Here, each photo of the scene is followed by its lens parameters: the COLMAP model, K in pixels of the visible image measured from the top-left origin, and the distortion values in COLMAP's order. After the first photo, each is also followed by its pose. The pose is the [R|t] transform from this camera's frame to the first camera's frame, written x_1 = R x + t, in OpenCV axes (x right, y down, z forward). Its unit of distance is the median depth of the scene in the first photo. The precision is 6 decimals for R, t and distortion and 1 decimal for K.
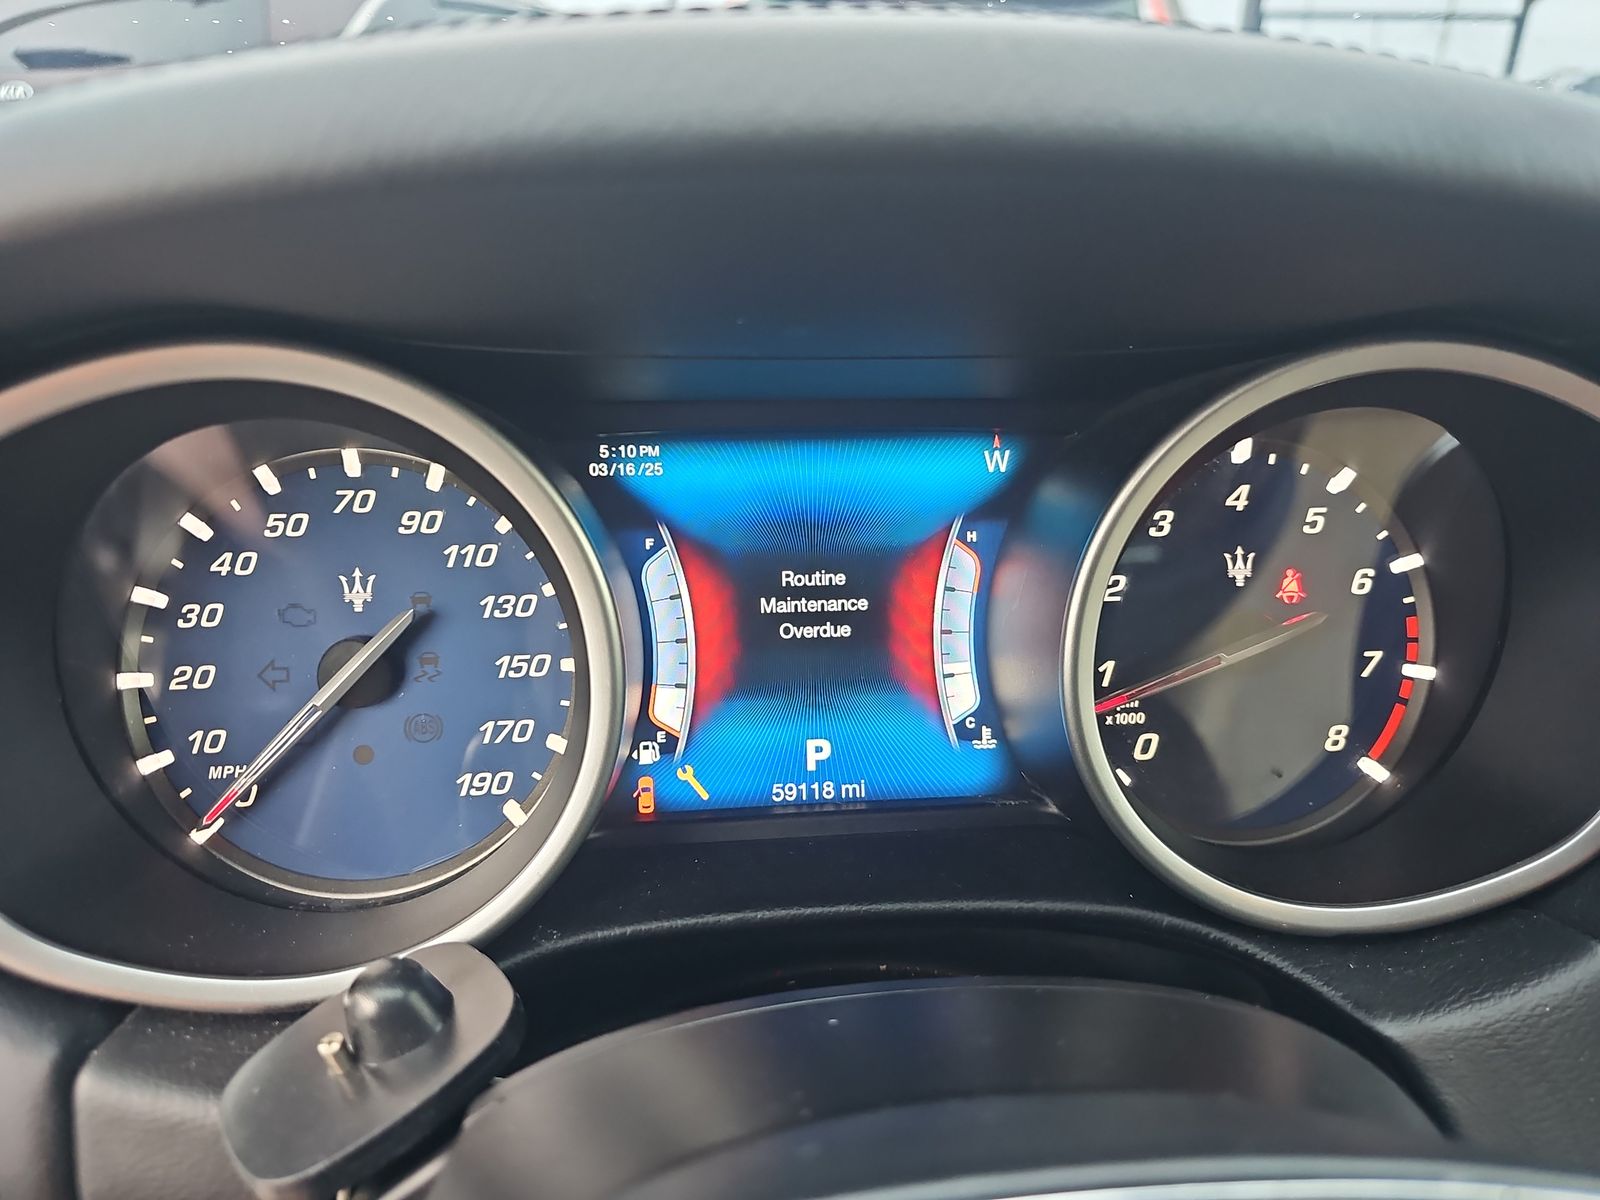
lens RADIAL K [[1054.9, 0, 806.4], [0, 1054.9, 595.5], [0, 0, 1]] dist [-0.039904, -0.003699]
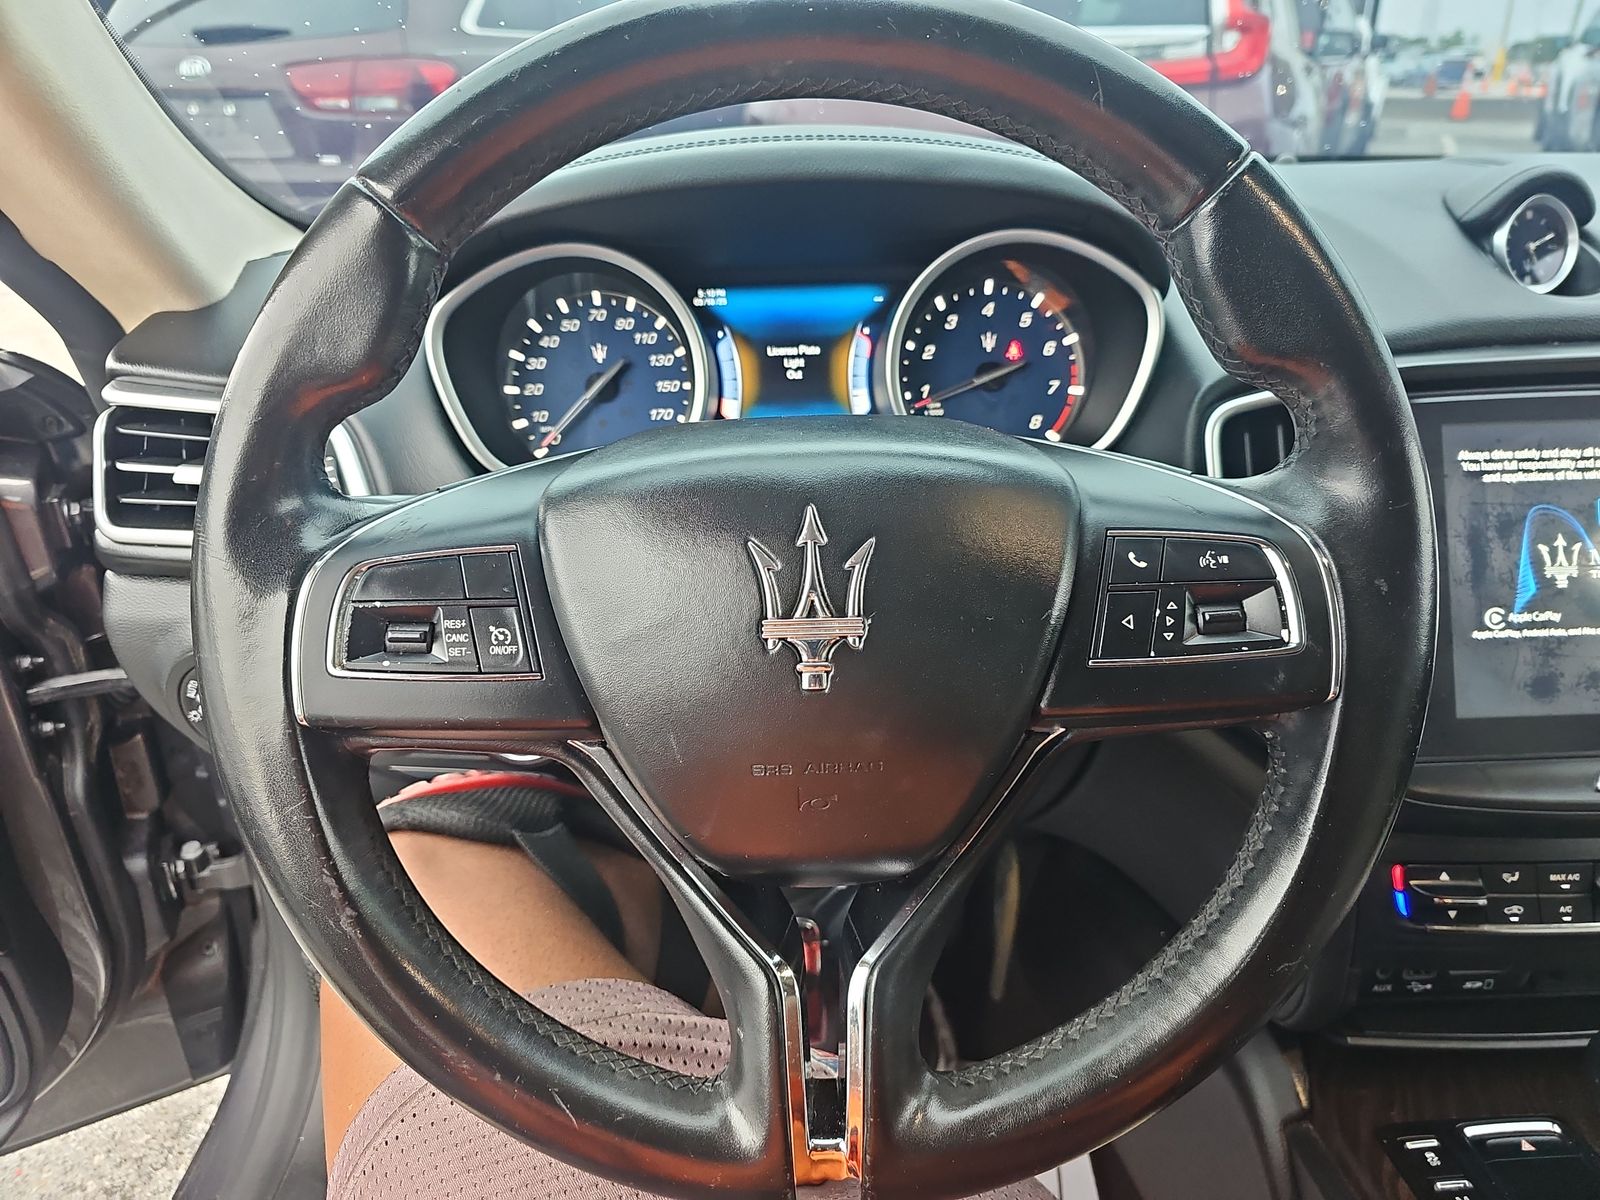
lens RADIAL K [[1054.9, 0, 797.5], [0, 1054.9, 611.8], [0, 0, 1]] dist [-0.039904, -0.003699]
pose [[0.996997, -0.001988, -0.077420, 0.200345], [0.008463, 0.996480, 0.083406, 0.376131], [0.076981, -0.083810, 0.993504, -1.356784]]
